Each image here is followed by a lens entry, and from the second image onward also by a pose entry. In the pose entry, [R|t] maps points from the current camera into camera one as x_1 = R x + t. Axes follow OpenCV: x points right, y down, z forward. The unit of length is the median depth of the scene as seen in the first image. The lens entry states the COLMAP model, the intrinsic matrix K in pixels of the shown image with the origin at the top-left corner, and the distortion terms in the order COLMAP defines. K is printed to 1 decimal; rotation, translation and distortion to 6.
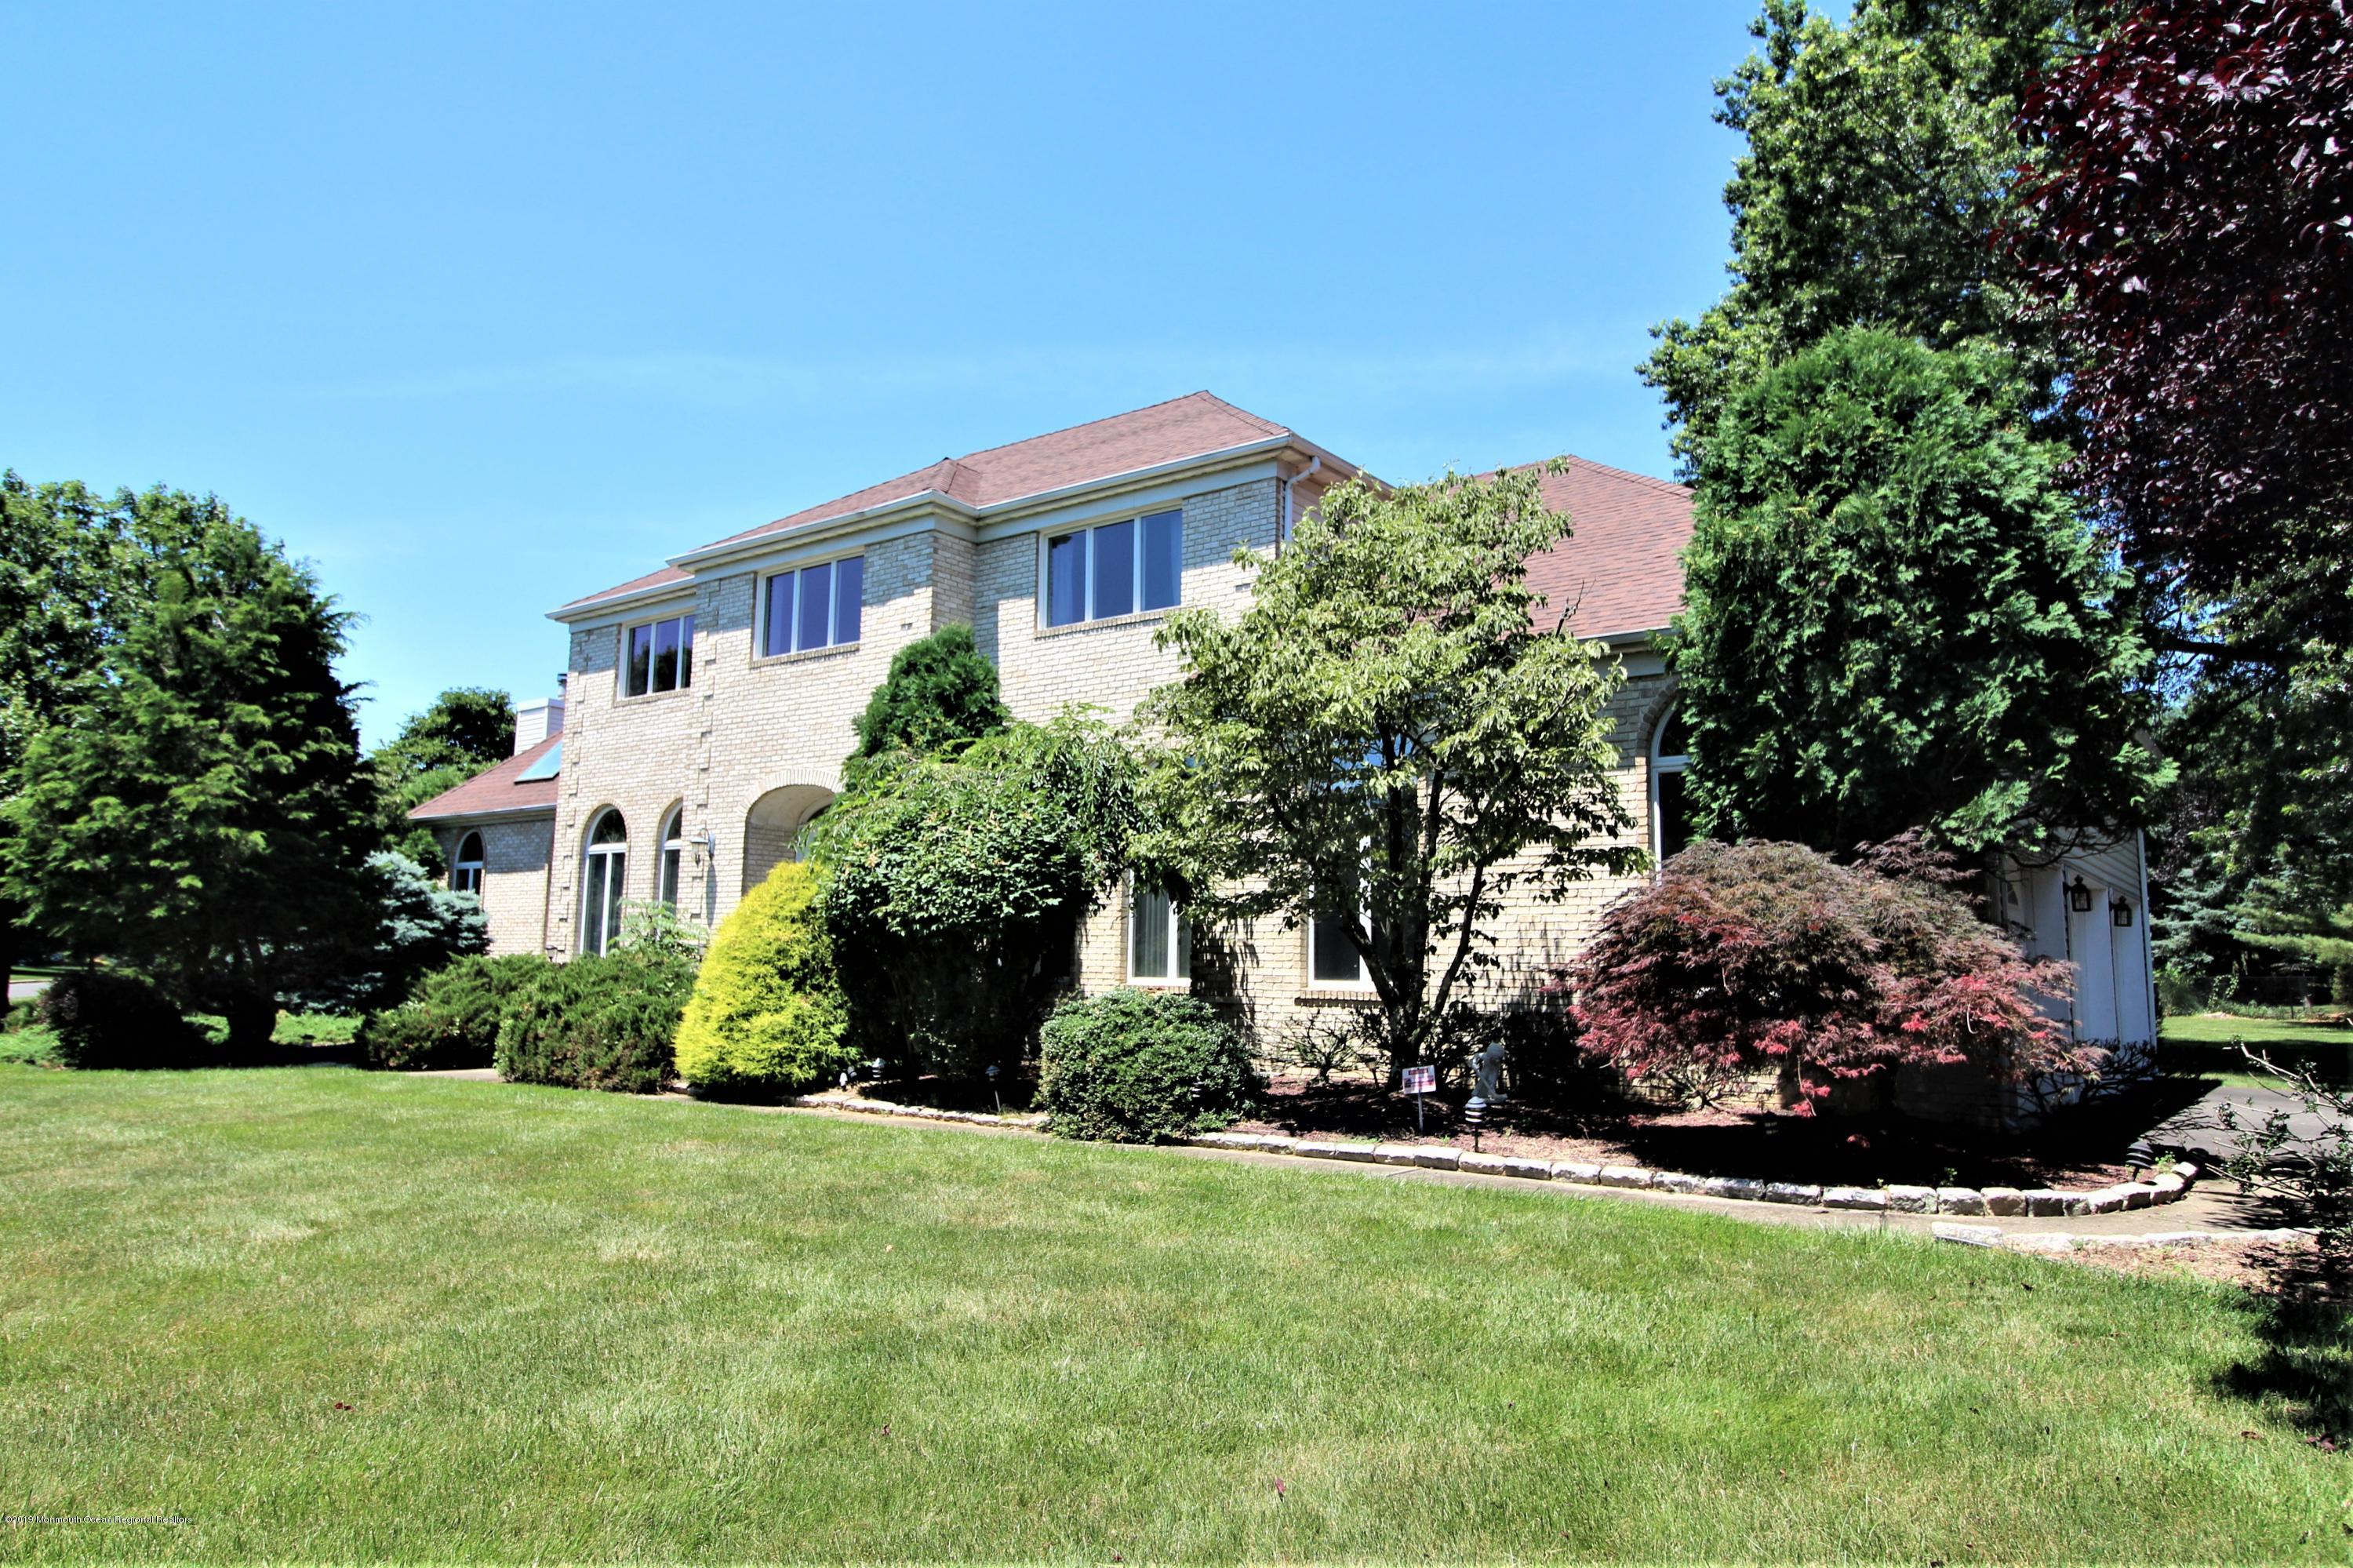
lens RADIAL K [[1532.6, 0, 1175.6], [0, 1532.6, 765.9], [0, 0, 1]] dist [-0.000067, -0.000654]
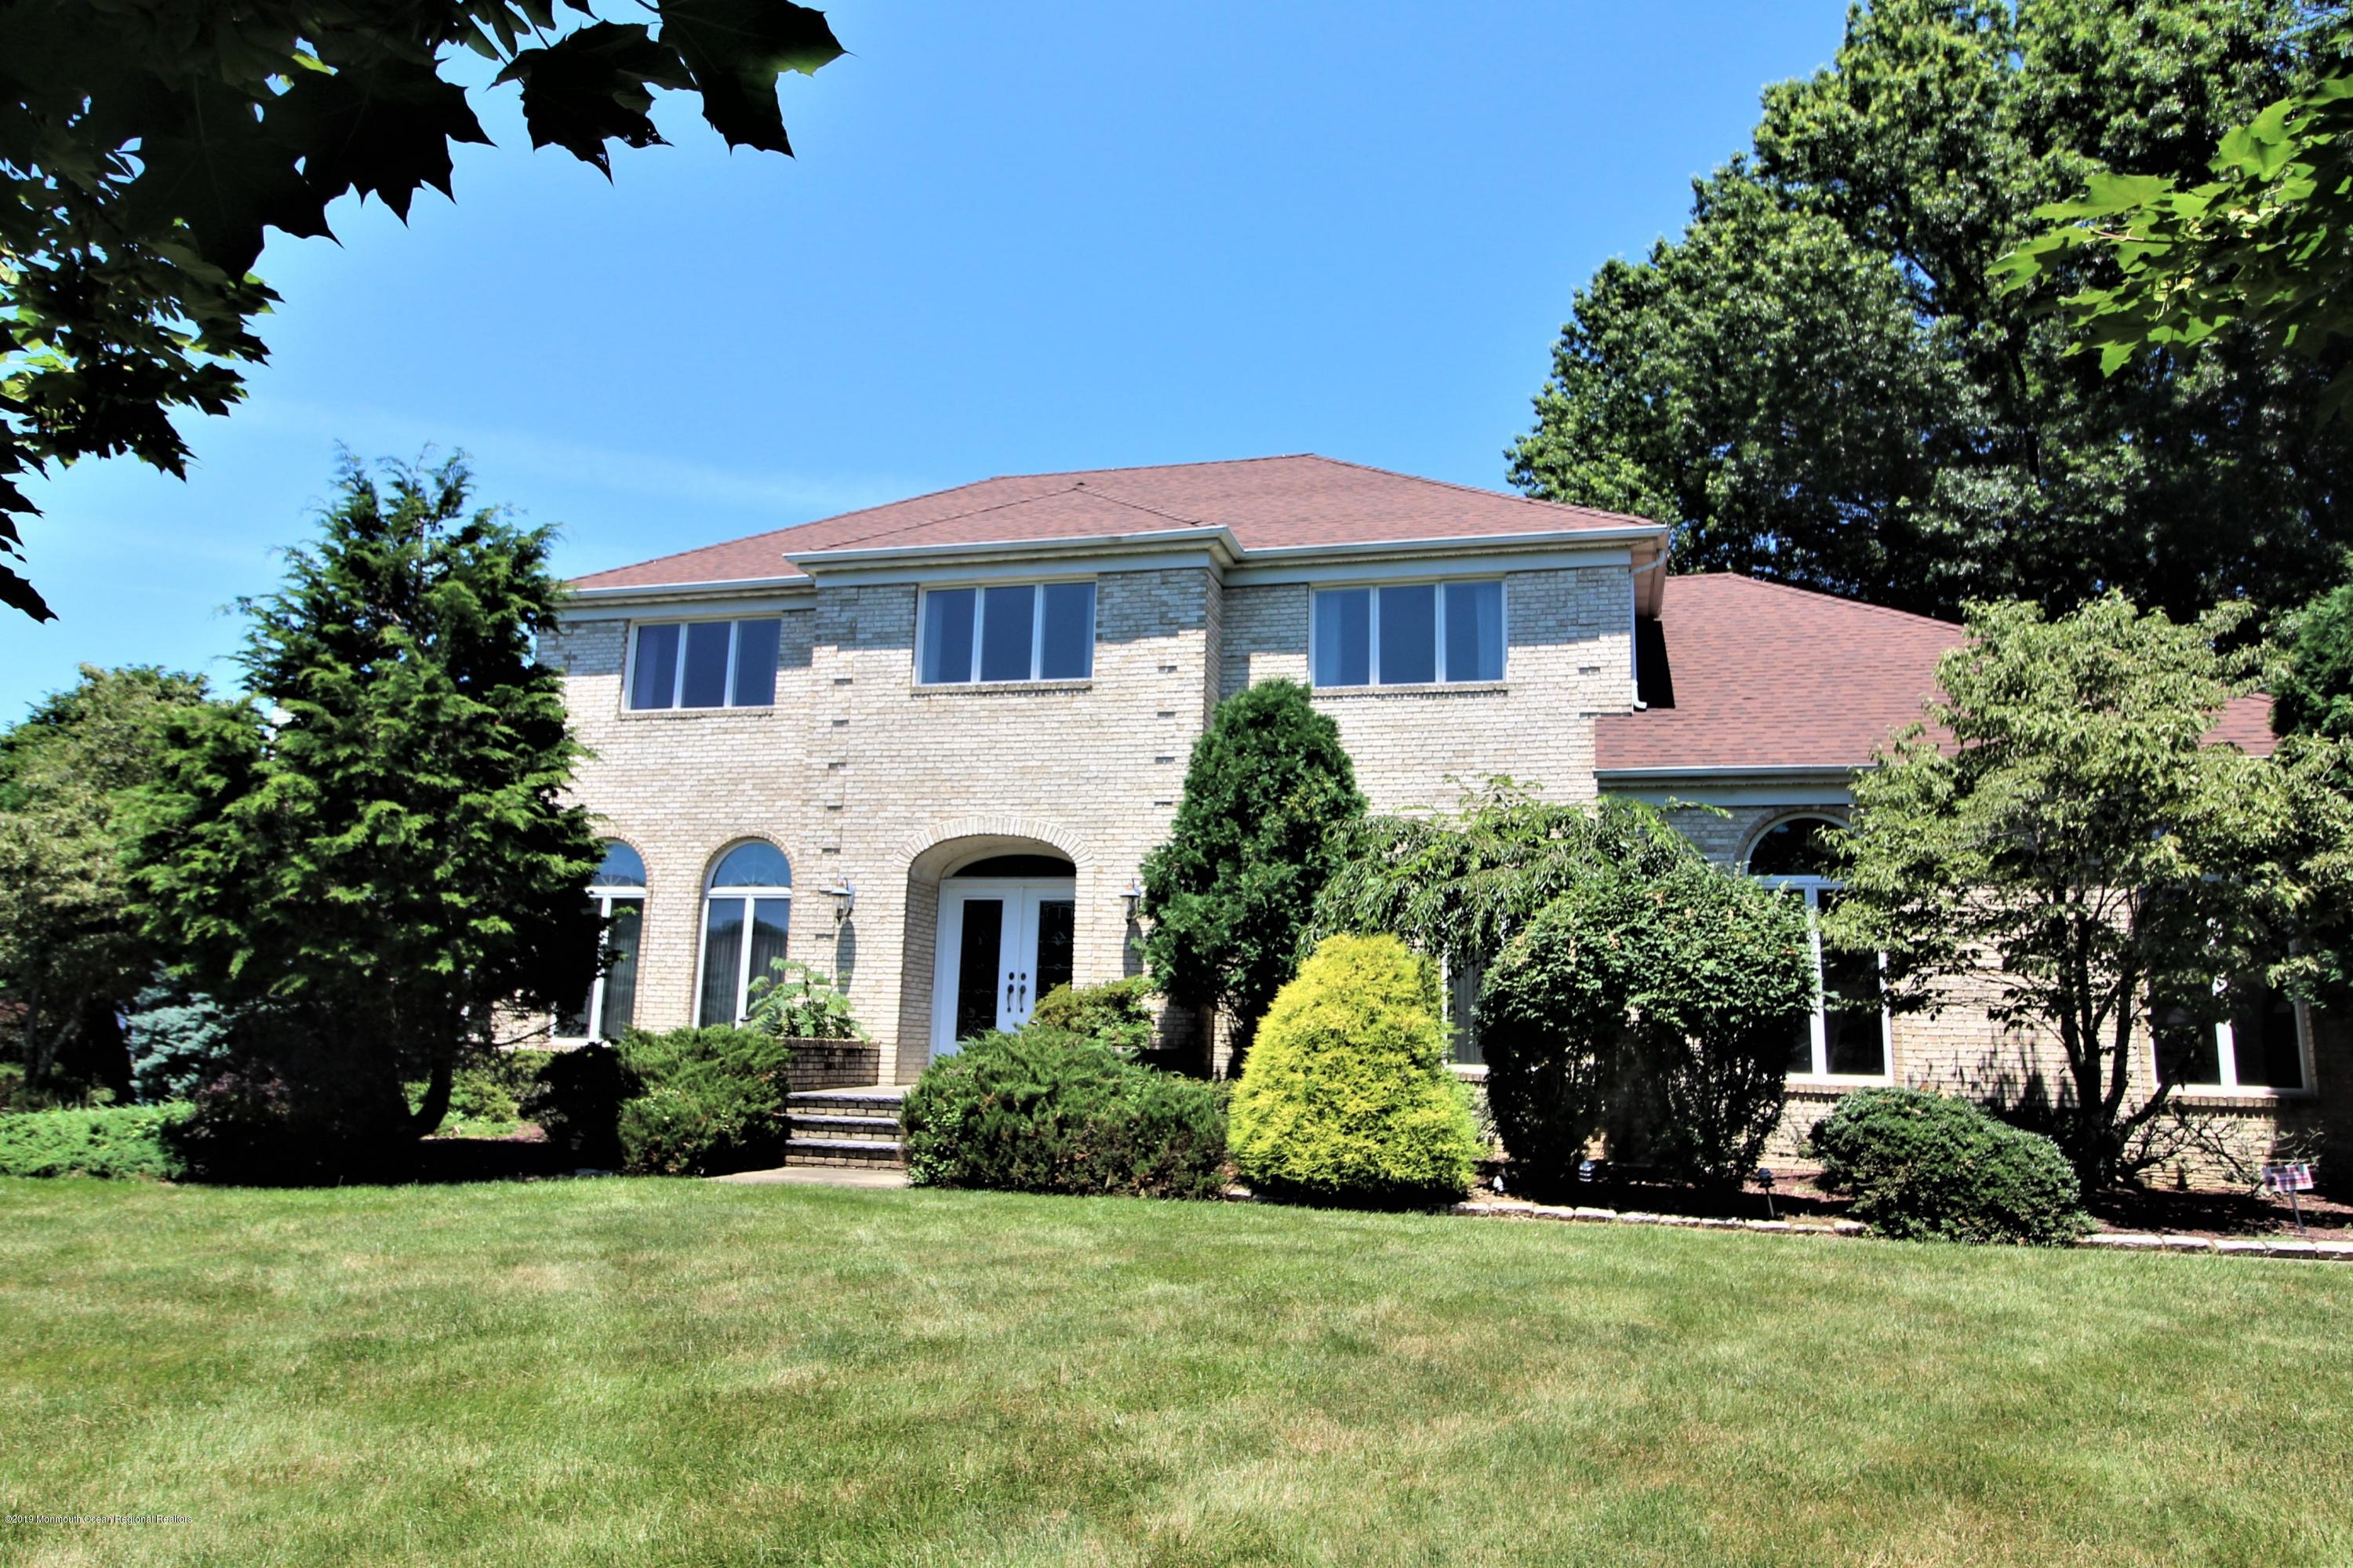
lens RADIAL K [[1534.2, 0, 1177.0], [0, 1534.2, 801.1], [0, 0, 1]] dist [0.001563, -0.001717]
pose [[0.924285, 0.072995, 0.374658, -0.507700], [-0.065924, 0.997322, -0.031672, 0.014890], [-0.375967, 0.004575, 0.926622, 0.159392]]
